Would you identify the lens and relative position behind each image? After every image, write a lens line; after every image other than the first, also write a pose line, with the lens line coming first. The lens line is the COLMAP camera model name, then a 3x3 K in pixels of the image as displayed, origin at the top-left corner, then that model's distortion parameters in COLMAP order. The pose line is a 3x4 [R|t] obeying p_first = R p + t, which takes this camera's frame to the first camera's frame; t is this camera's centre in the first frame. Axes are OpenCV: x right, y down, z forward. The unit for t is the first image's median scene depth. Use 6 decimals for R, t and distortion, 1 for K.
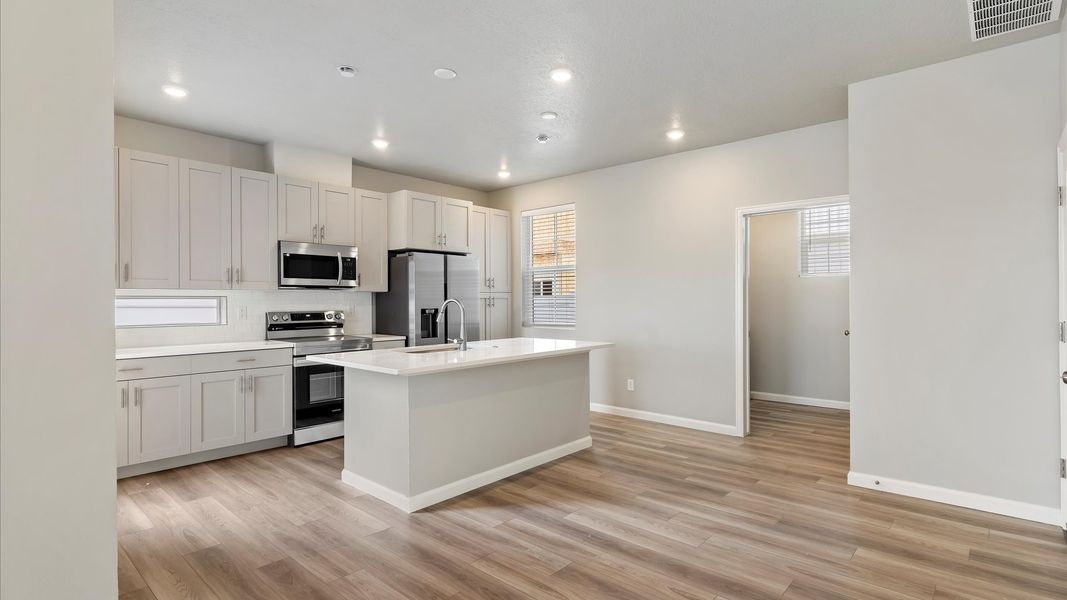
lens RADIAL K [[516.3, 0, 533.5], [0, 516.3, 300.0], [0, 0, 1]] dist [-0.000423, -0.000234]
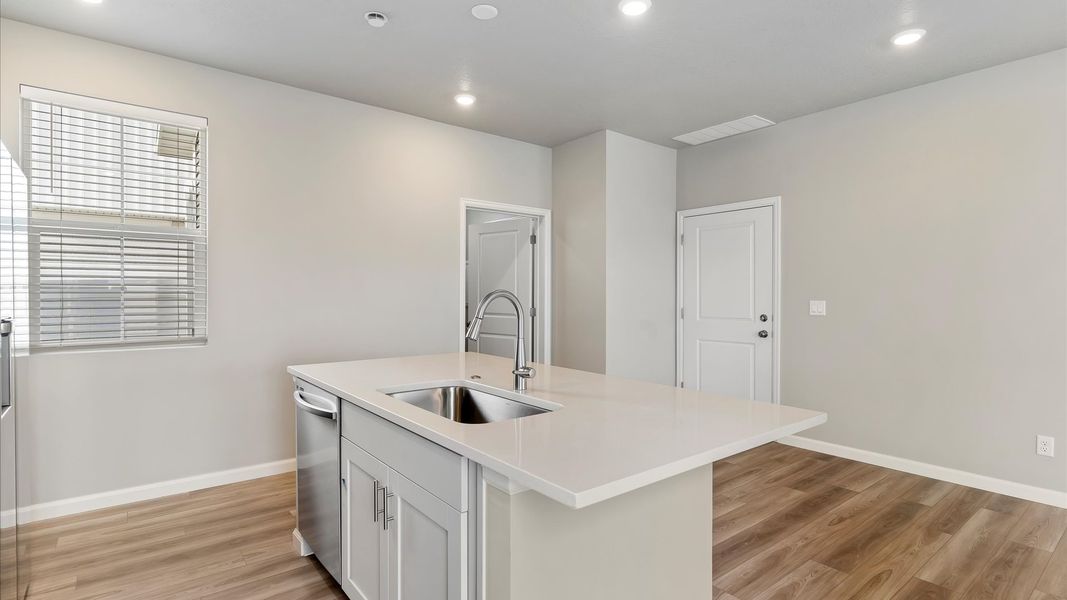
lens RADIAL K [[516.3, 0, 533.5], [0, 516.3, 300.0], [0, 0, 1]] dist [-0.000423, -0.000234]
pose [[0.165421, -0.003318, 0.986217, -0.519434], [-0.003023, 0.999988, 0.003872, 0.004444], [-0.986218, -0.003621, 0.165409, 0.718321]]
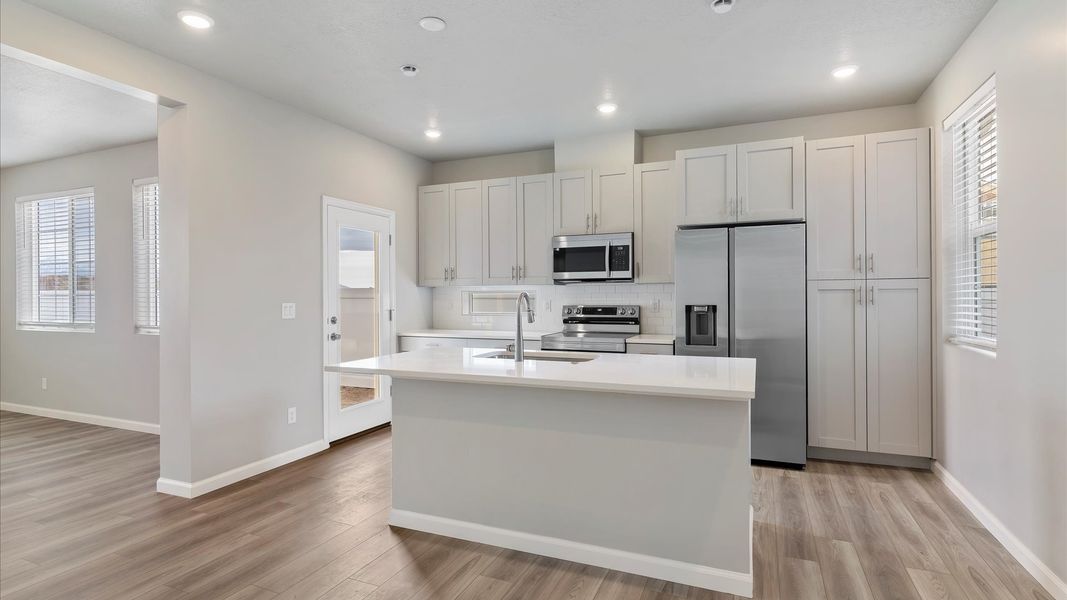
lens RADIAL K [[523.1, 0, 532.4], [0, 523.1, 296.0], [0, 0, 1]] dist [0.001701, 0.000335]
pose [[0.321213, 0.003643, -0.947000, 0.478120], [0.004671, 0.999974, 0.005432, -0.001642], [0.946996, -0.006168, 0.321188, 0.614519]]
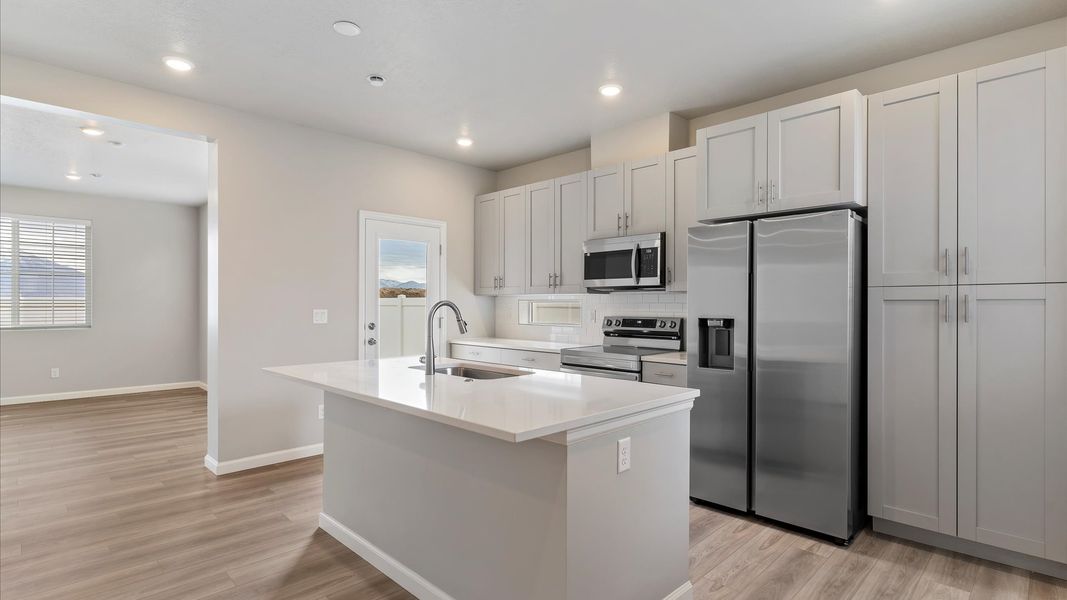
lens RADIAL K [[516.6, 0, 532.0], [0, 516.6, 304.9], [0, 0, 1]] dist [0.002328, 0.000338]
pose [[-0.053173, 0.003534, -0.998579, 0.448649], [-0.003455, 0.999987, 0.003723, -0.000282], [0.998579, 0.003648, -0.053160, 0.937925]]
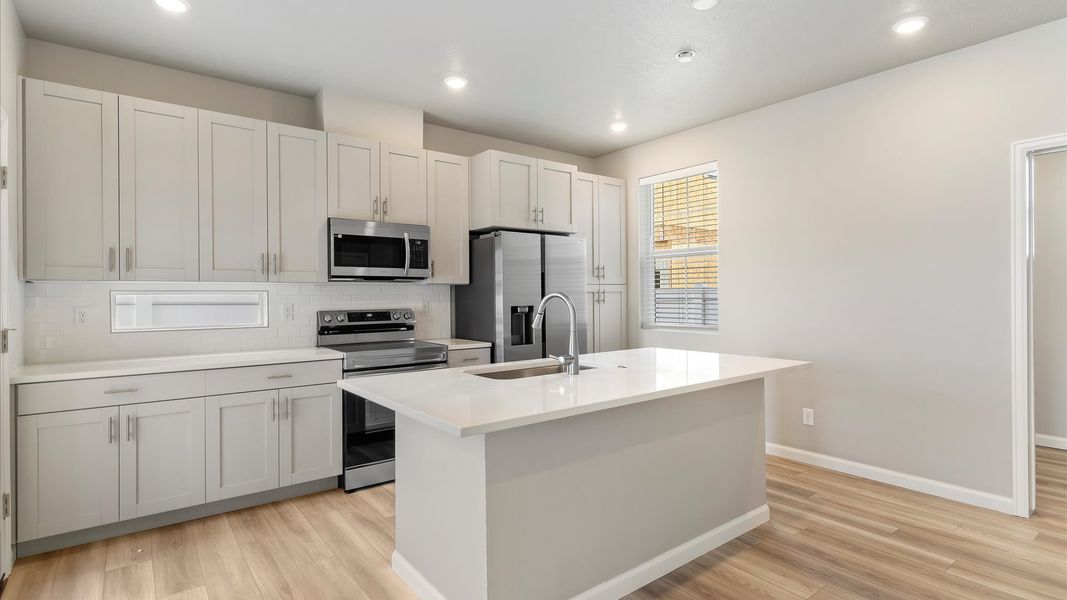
lens RADIAL K [[523.1, 0, 532.4], [0, 523.1, 296.0], [0, 0, 1]] dist [0.001701, 0.000335]
pose [[0.983486, -0.003315, -0.180952, -0.055278], [0.003861, 0.999989, 0.002663, 0.000094], [0.180941, -0.003317, 0.983488, 0.287294]]
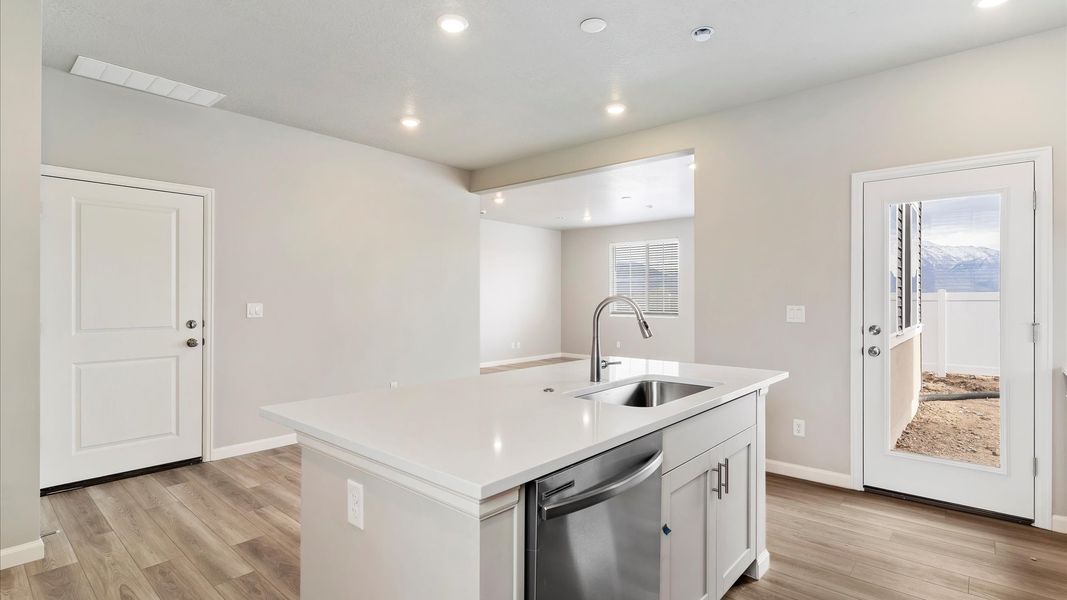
lens RADIAL K [[516.3, 0, 533.5], [0, 516.3, 300.0], [0, 0, 1]] dist [-0.000423, -0.000234]
pose [[-0.999885, 0.003339, -0.014798, -0.044012], [0.003232, 0.999969, 0.007232, -0.002735], [0.014822, 0.007183, -0.999864, 1.281895]]
